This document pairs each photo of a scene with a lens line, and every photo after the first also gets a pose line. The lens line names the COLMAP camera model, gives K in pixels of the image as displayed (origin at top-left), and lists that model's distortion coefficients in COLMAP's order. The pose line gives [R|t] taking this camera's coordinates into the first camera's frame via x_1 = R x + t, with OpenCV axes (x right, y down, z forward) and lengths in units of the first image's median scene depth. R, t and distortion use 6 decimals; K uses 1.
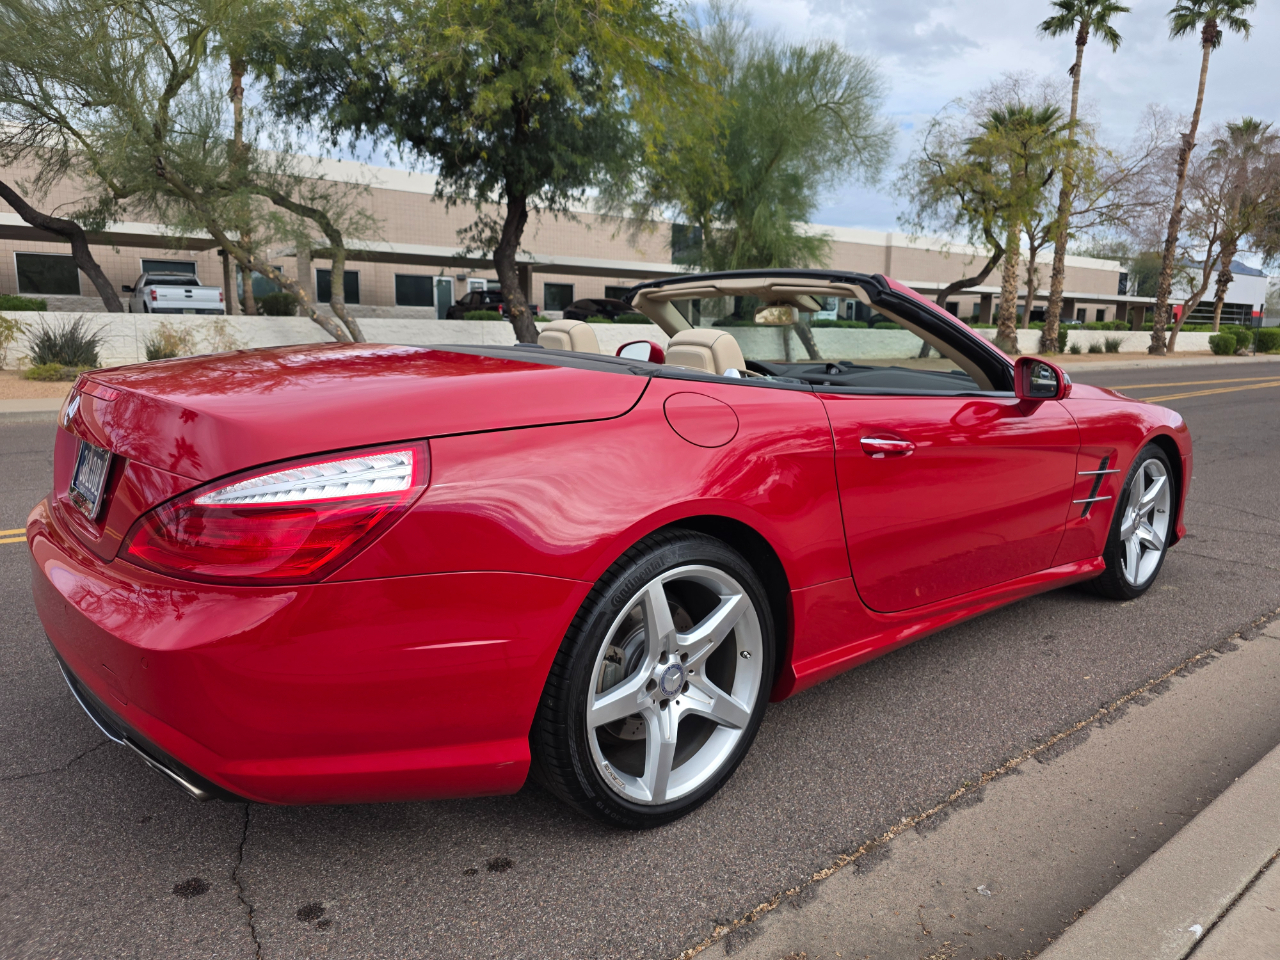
lens RADIAL K [[861.5, 0, 637.9], [0, 861.5, 474.6], [0, 0, 1]] dist [0.039183, -0.037831]
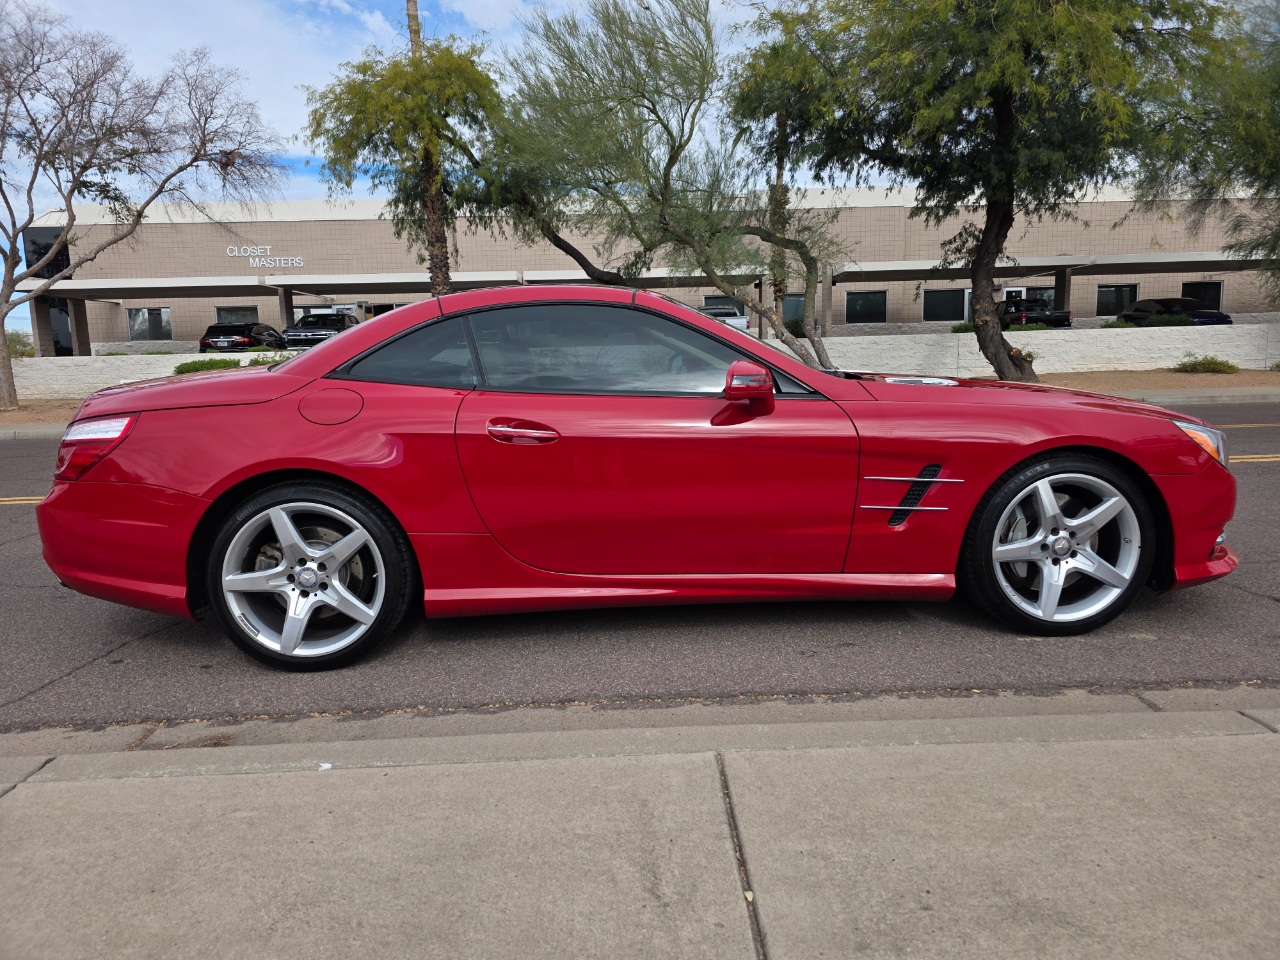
lens RADIAL K [[853.7, 0, 640.0], [0, 853.7, 480.0], [0, 0, 1]] dist [0.041802, -0.046219]
pose [[0.796353, 0.055585, -0.602272, 0.157477], [-0.062480, 0.998001, 0.009494, 0.001584], [0.601596, 0.030070, 0.798234, 0.015394]]
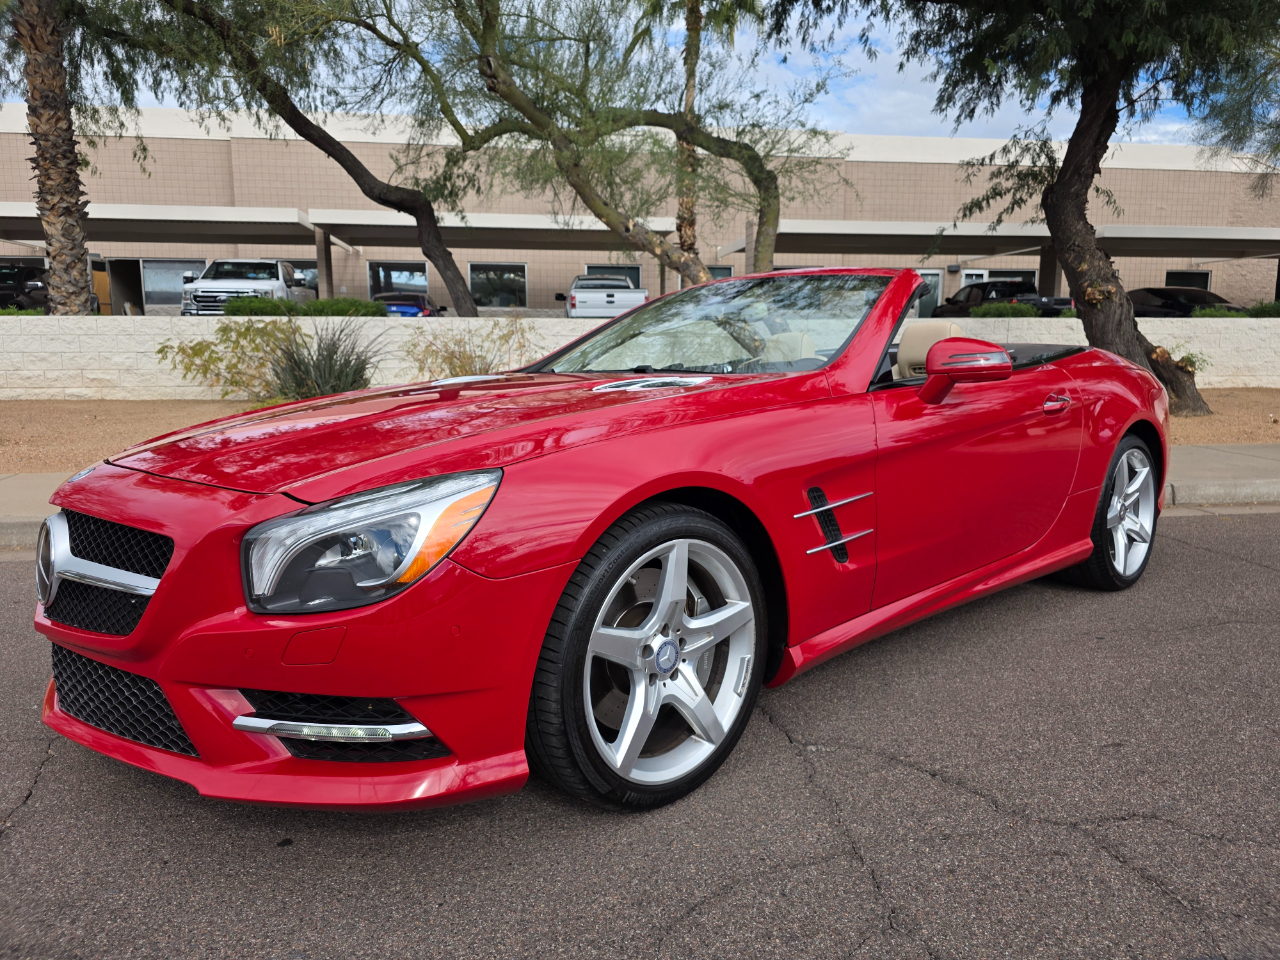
lens RADIAL K [[861.5, 0, 637.9], [0, 861.5, 474.6], [0, 0, 1]] dist [0.039183, -0.037831]
pose [[0.864982, 0.064095, -0.497692, -0.124403], [-0.070389, 0.997501, 0.006127, -0.075877], [0.496841, 0.029732, 0.867332, 0.476811]]
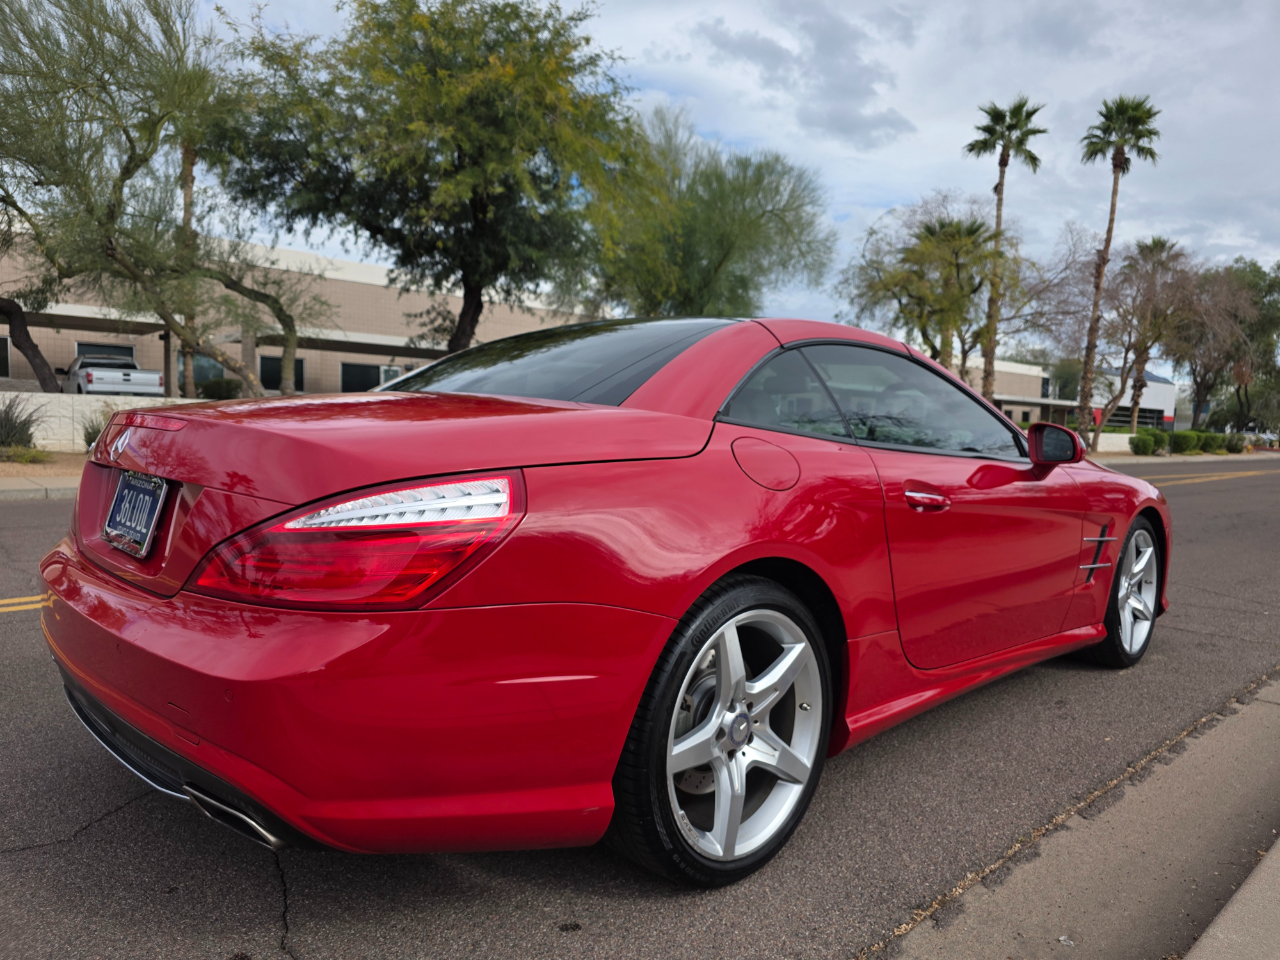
lens RADIAL K [[865.5, 0, 641.6], [0, 865.5, 493.1], [0, 0, 1]] dist [0.031221, -0.032102]
pose [[0.997434, 0.009639, 0.070946, -0.015757], [-0.003398, 0.996153, -0.087568, 0.006501], [-0.071517, 0.087102, 0.993629, 0.001469]]
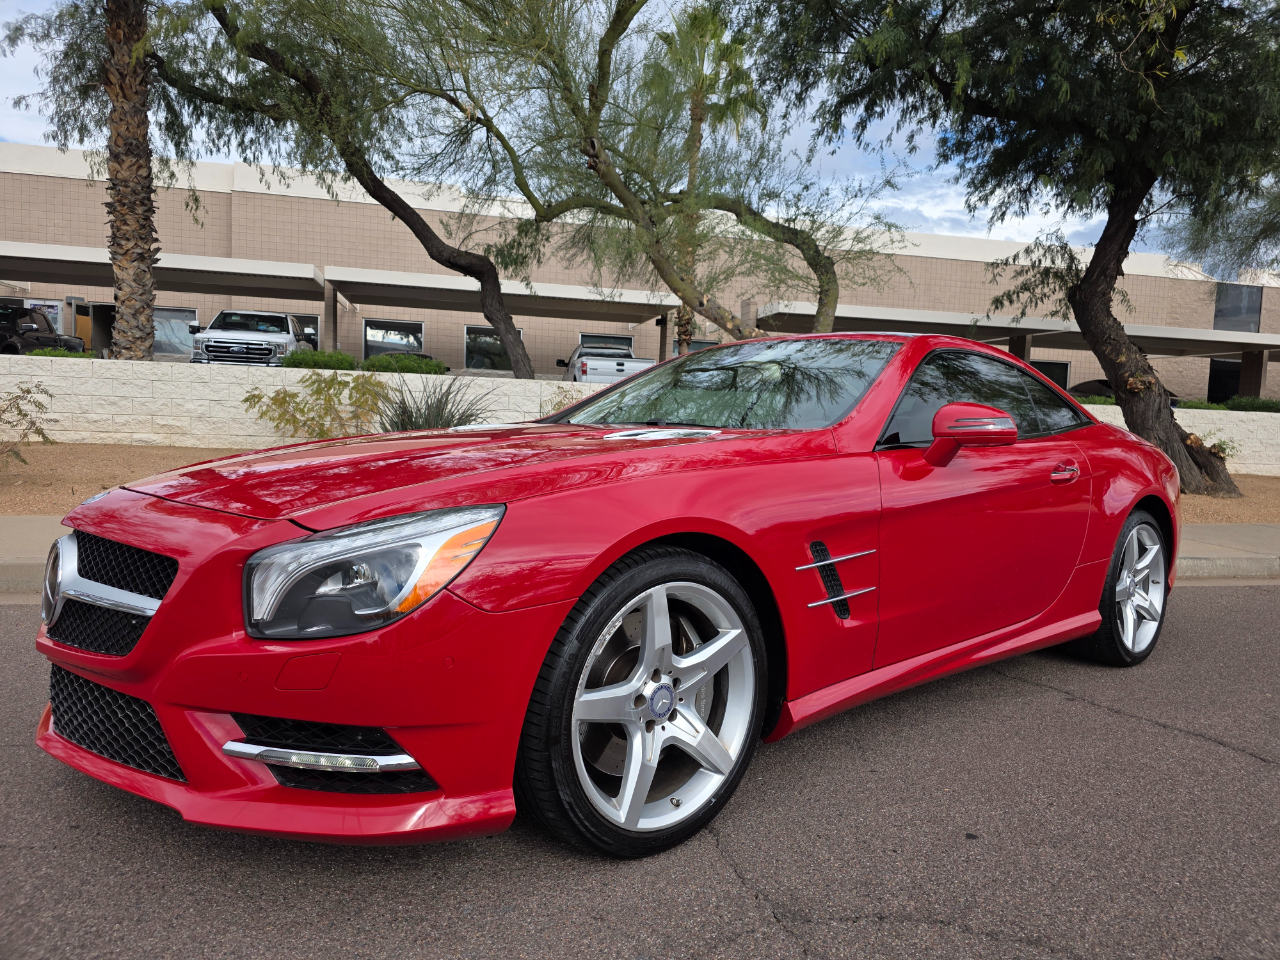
lens RADIAL K [[858.4, 0, 650.3], [0, 858.4, 477.7], [0, 0, 1]] dist [0.043983, -0.039187]
pose [[0.903656, 0.056733, -0.424485, -0.201269], [-0.097871, 0.992314, -0.075727, -0.063687], [0.416927, 0.109976, 0.902262, 0.417683]]
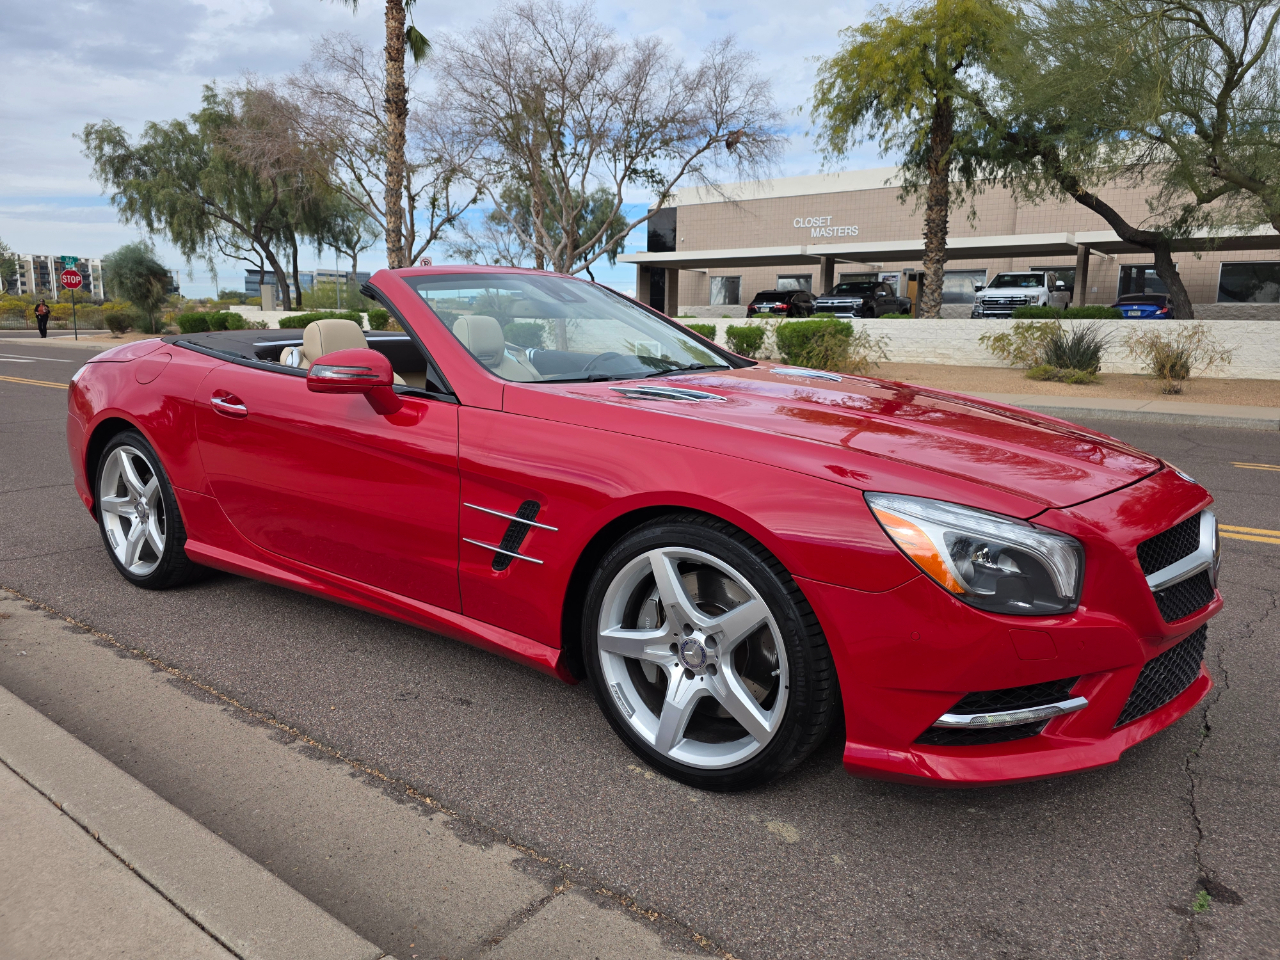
lens RADIAL K [[859.2, 0, 646.0], [0, 859.2, 472.0], [0, 0, 1]] dist [0.042369, -0.037852]
pose [[0.253078, 0.155035, -0.954943, 0.229454], [-0.167839, 0.979144, 0.114483, -0.026108], [0.952776, 0.131304, 0.273821, 0.167706]]
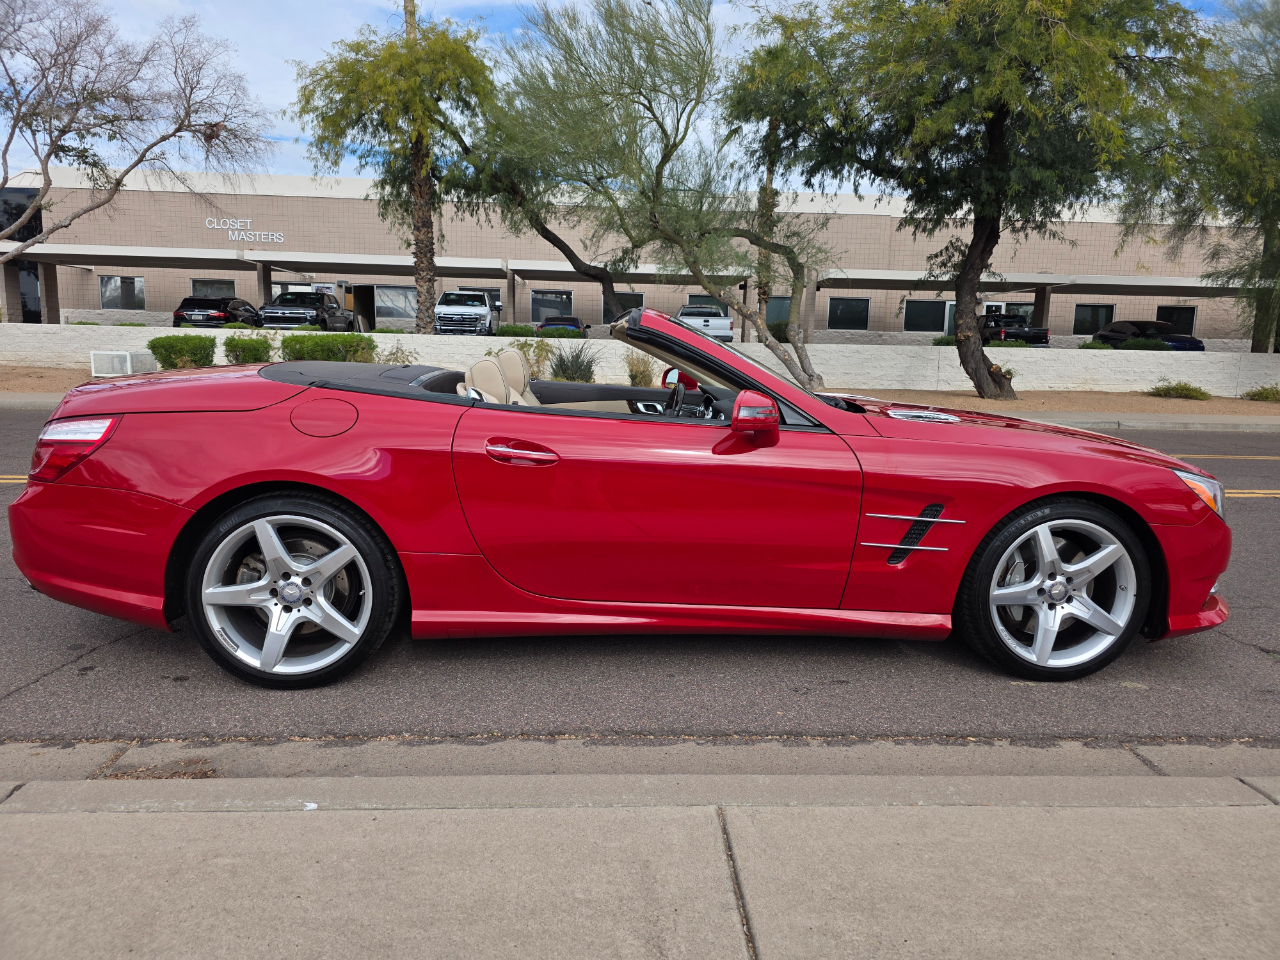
lens RADIAL K [[853.7, 0, 640.0], [0, 853.7, 480.0], [0, 0, 1]] dist [0.041802, -0.046219]
pose [[0.811025, 0.097655, -0.576803, 0.150370], [-0.109190, 0.993911, 0.014744, -0.004641], [0.574731, 0.051024, 0.816750, 0.014982]]
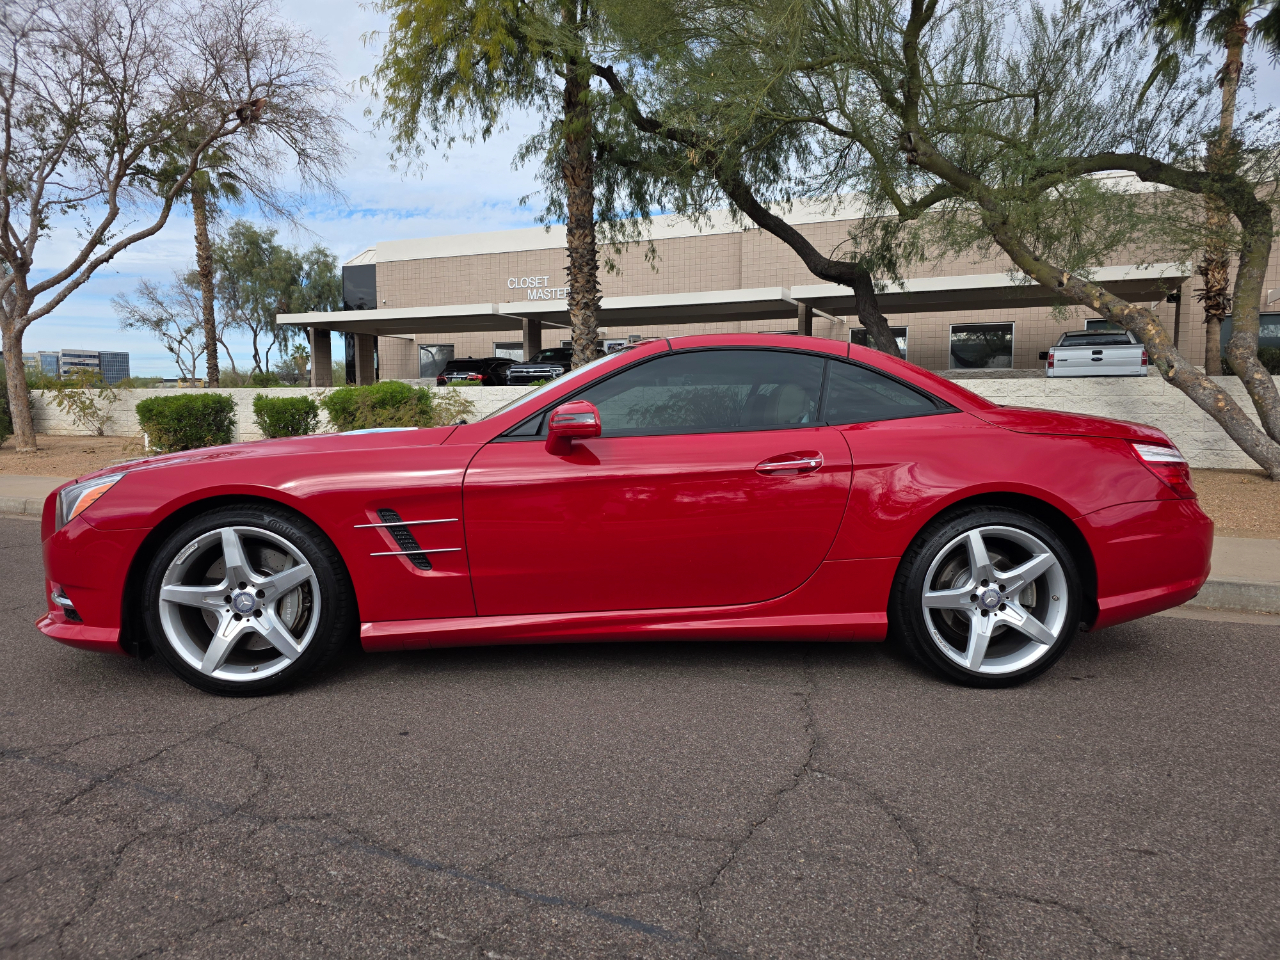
lens RADIAL K [[851.0, 0, 641.2], [0, 851.0, 486.4], [0, 0, 1]] dist [0.051559, -0.050224]
pose [[0.454105, 0.072311, -0.888009, -0.057704], [-0.137816, 0.990406, 0.010174, -0.079617], [0.880225, 0.117762, 0.459714, 0.508844]]
